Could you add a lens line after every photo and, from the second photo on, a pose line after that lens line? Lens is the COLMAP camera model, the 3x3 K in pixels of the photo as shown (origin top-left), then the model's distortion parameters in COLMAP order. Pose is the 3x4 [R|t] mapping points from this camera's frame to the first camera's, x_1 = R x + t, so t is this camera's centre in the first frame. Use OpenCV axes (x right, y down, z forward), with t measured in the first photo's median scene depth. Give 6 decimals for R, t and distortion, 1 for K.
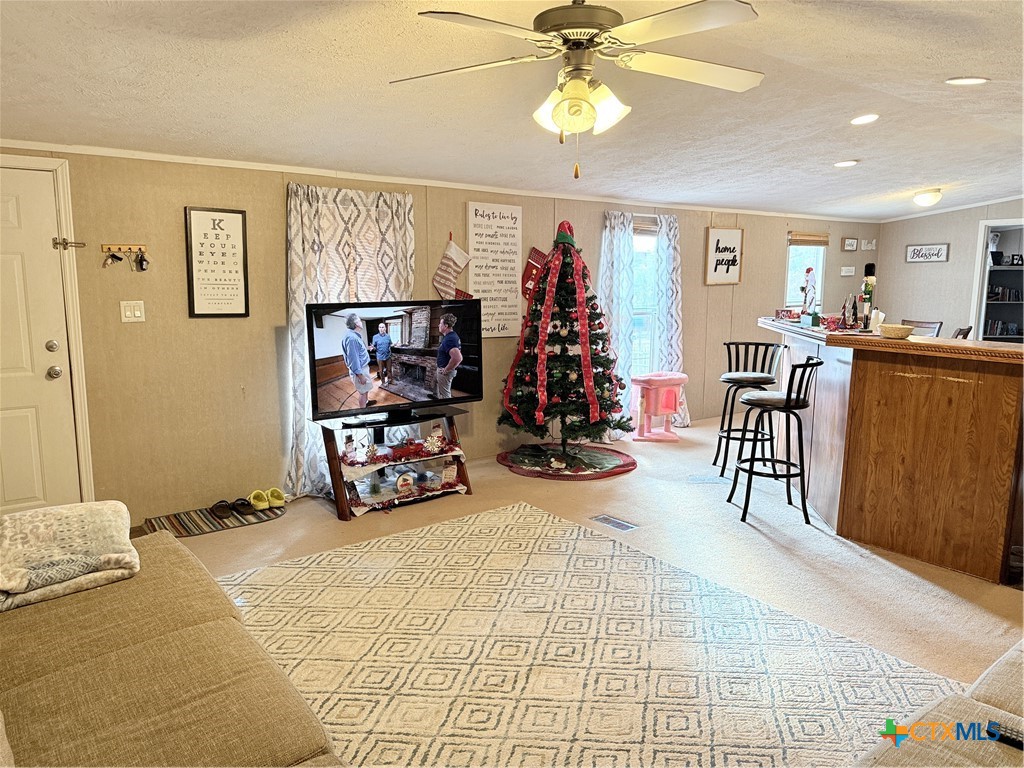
lens RADIAL K [[714.5, 0, 512.1], [0, 714.5, 382.8], [0, 0, 1]] dist [0.085320, -0.112083]
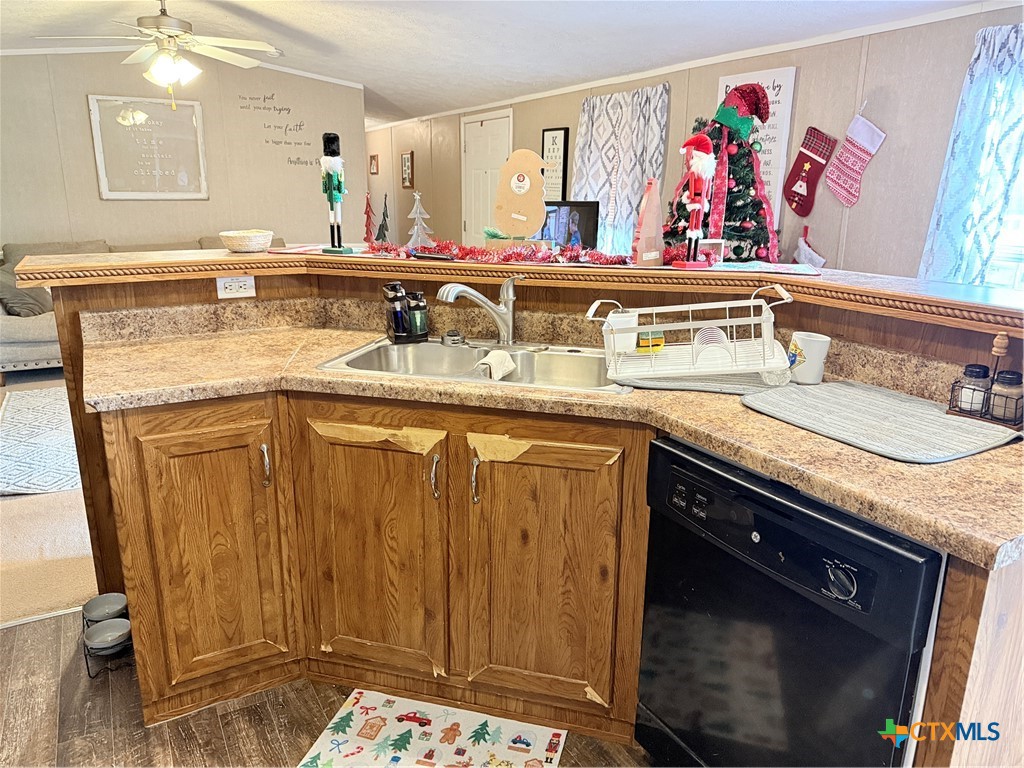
lens RADIAL K [[714.5, 0, 508.8], [0, 714.5, 380.9], [0, 0, 1]] dist [0.085320, -0.112083]
pose [[-0.134764, 0.249369, -0.958986, 0.982284], [-0.158951, 0.949841, 0.269328, -0.138998], [0.978046, 0.188727, -0.088367, 1.101243]]
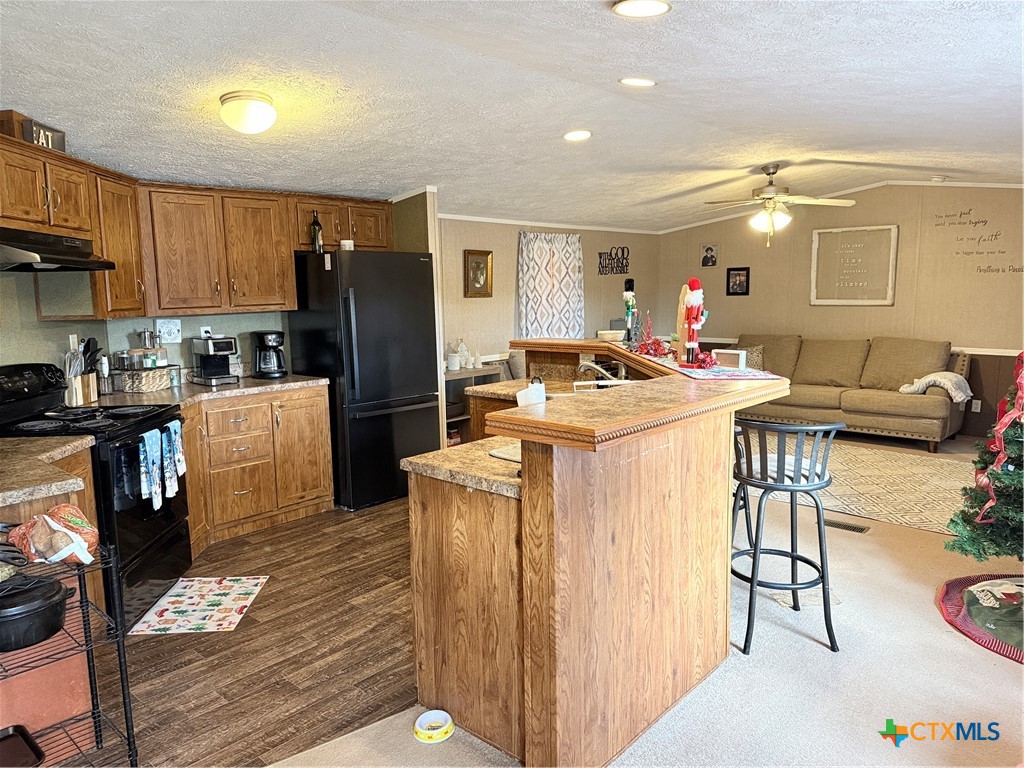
lens RADIAL K [[714.5, 0, 510.9], [0, 714.5, 388.7], [0, 0, 1]] dist [0.085320, -0.112083]
pose [[-0.984321, 0.034297, -0.173022, 0.762033], [-0.016623, 0.958513, 0.284565, -0.275101], [0.175604, 0.282979, -0.942914, 1.794457]]
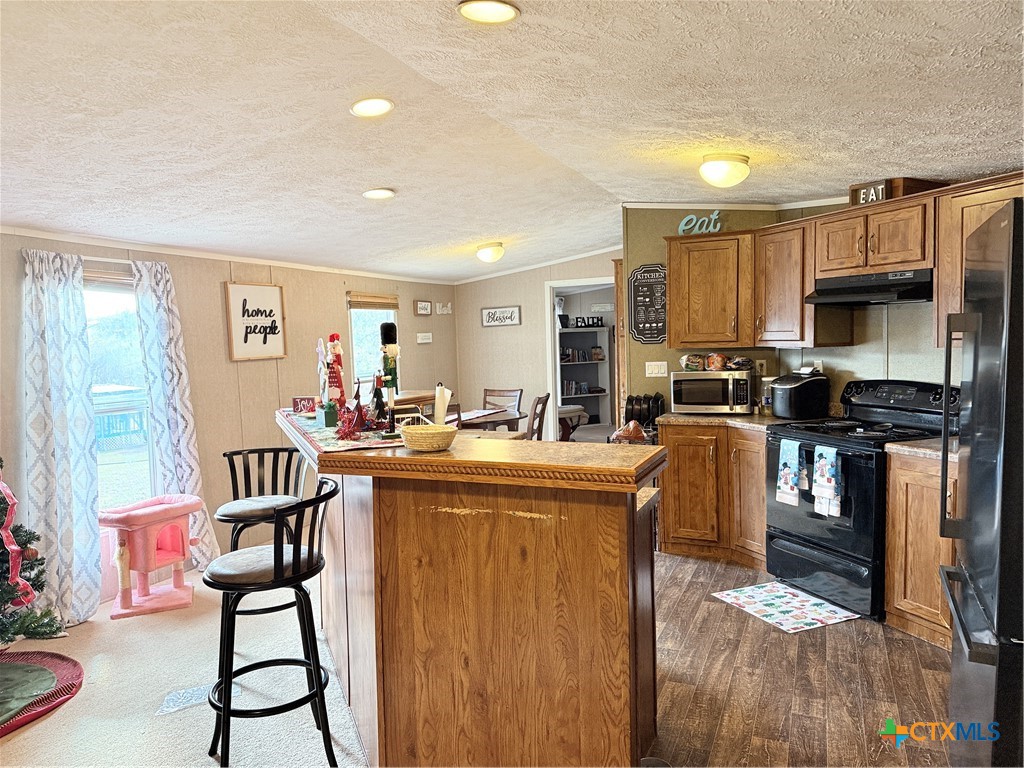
lens RADIAL K [[714.5, 0, 515.3], [0, 714.5, 381.5], [0, 0, 1]] dist [0.085320, -0.112083]
pose [[0.870523, -0.060848, 0.488352, 0.264758], [0.108643, 0.991605, -0.070113, -0.057446], [-0.479986, 0.114091, 0.869826, 0.397443]]
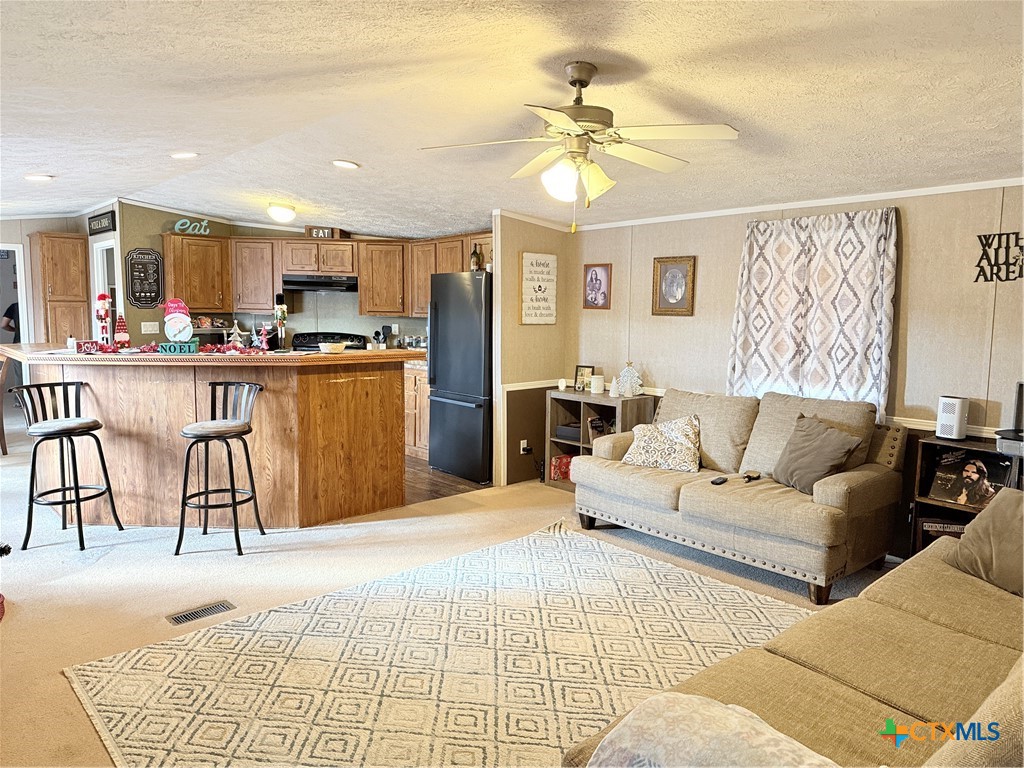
lens RADIAL K [[714.5, 0, 512.5], [0, 714.5, 375.2], [0, 0, 1]] dist [0.085320, -0.112083]
pose [[-0.077146, -0.104392, 0.991540, -0.639807], [0.140805, 0.983395, 0.114489, -0.105090], [-0.987027, 0.148446, -0.061166, 0.649740]]
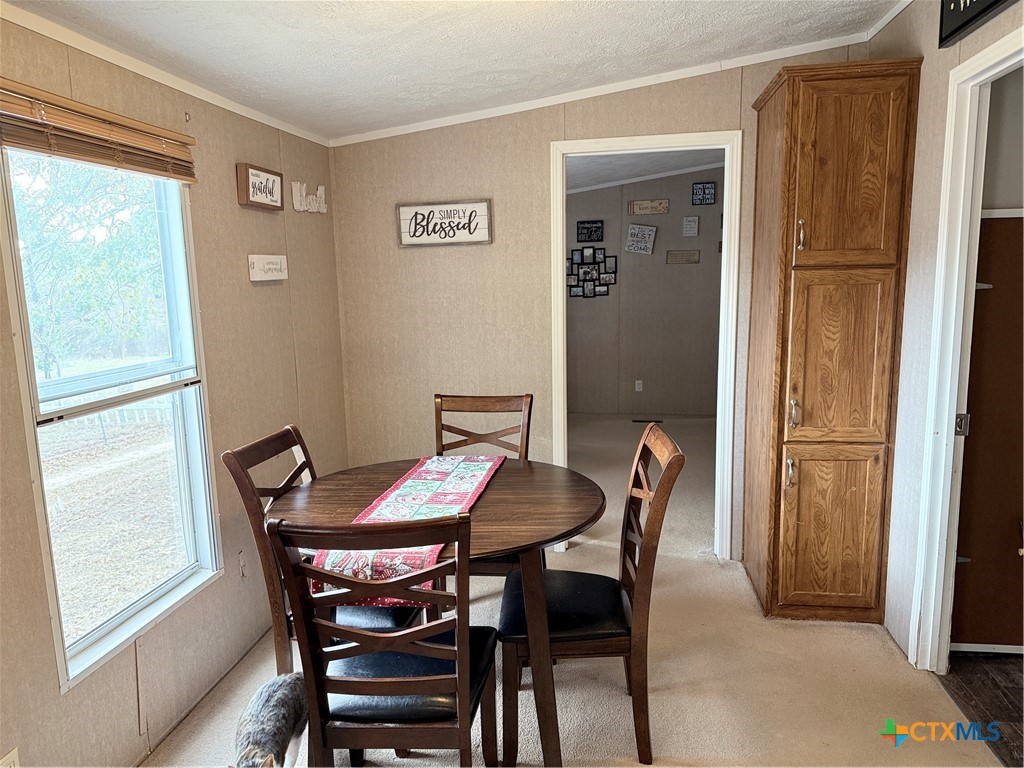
lens RADIAL K [[714.5, 0, 518.6], [0, 714.5, 391.4], [0, 0, 1]] dist [0.085320, -0.112083]
pose [[0.716806, -0.128097, 0.685405, 0.613147], [0.129090, 0.990367, 0.050088, -0.195920], [-0.685219, 0.052575, 0.726437, 1.349844]]
